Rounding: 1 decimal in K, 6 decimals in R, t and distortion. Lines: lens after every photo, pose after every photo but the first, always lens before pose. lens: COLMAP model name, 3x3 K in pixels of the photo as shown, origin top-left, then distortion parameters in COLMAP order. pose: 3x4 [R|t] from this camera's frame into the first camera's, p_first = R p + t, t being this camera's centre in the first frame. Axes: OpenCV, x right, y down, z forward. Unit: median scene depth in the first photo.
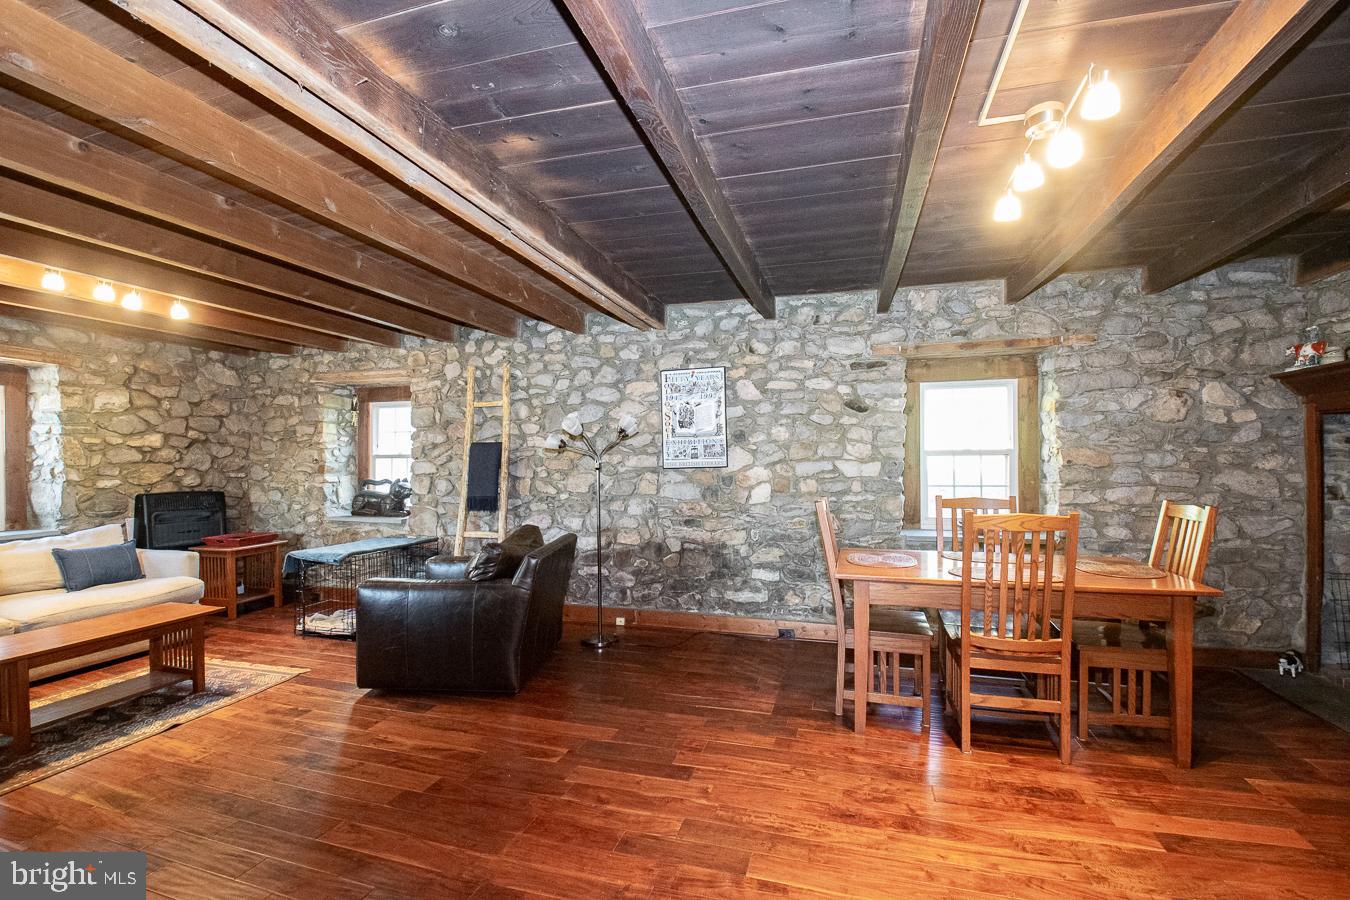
lens RADIAL K [[591.0, 0, 678.2], [0, 591.0, 459.8], [0, 0, 1]] dist [0.043843, -0.050156]
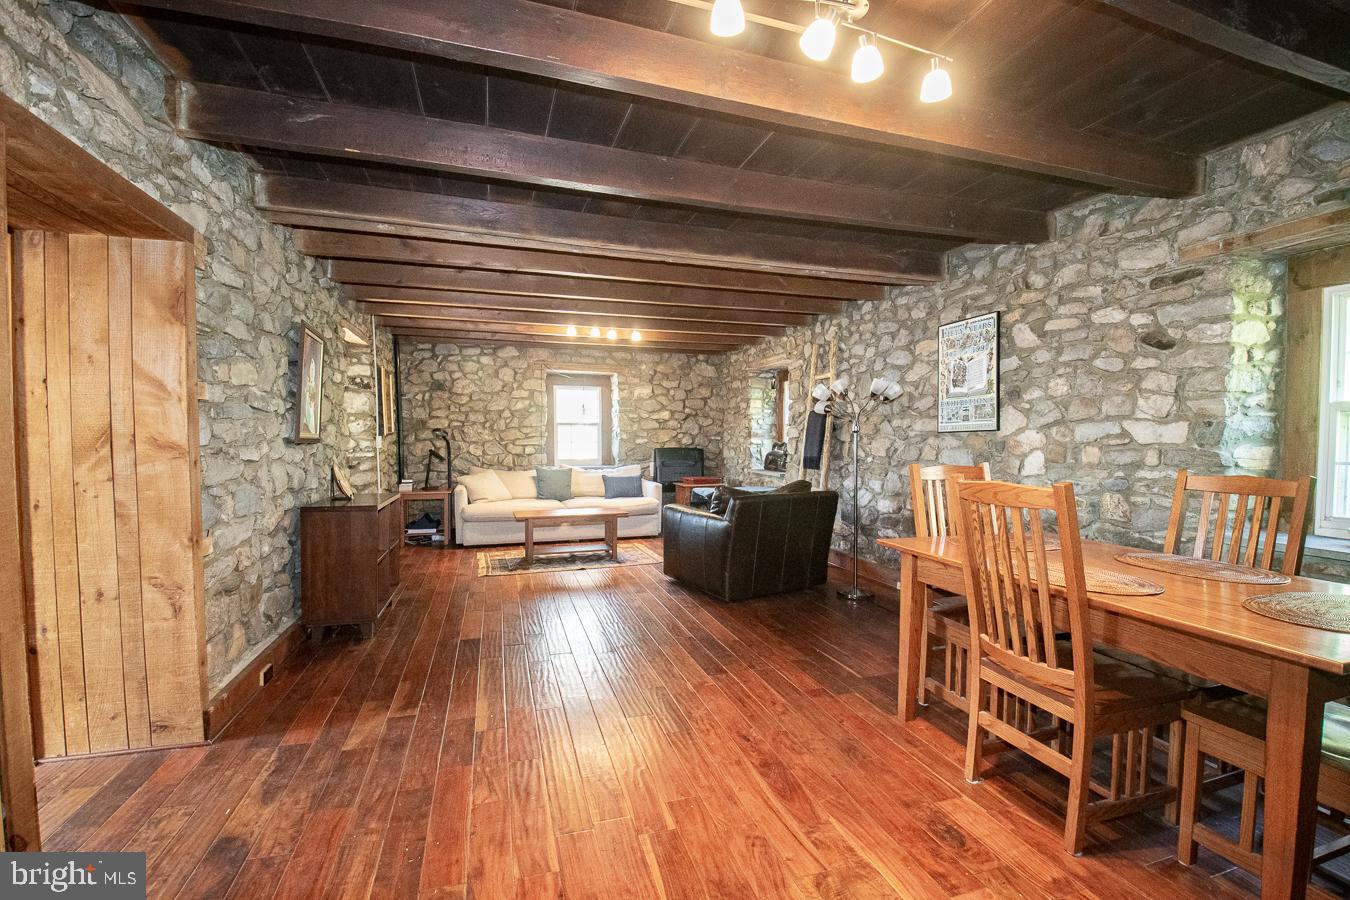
lens RADIAL K [[591.0, 0, 678.2], [0, 591.0, 459.8], [0, 0, 1]] dist [0.043843, -0.050156]
pose [[0.563168, 0.039962, -0.825376, 0.524655], [-0.003322, 0.998931, 0.046098, 0.016026], [0.826336, -0.023219, 0.562698, 0.138168]]
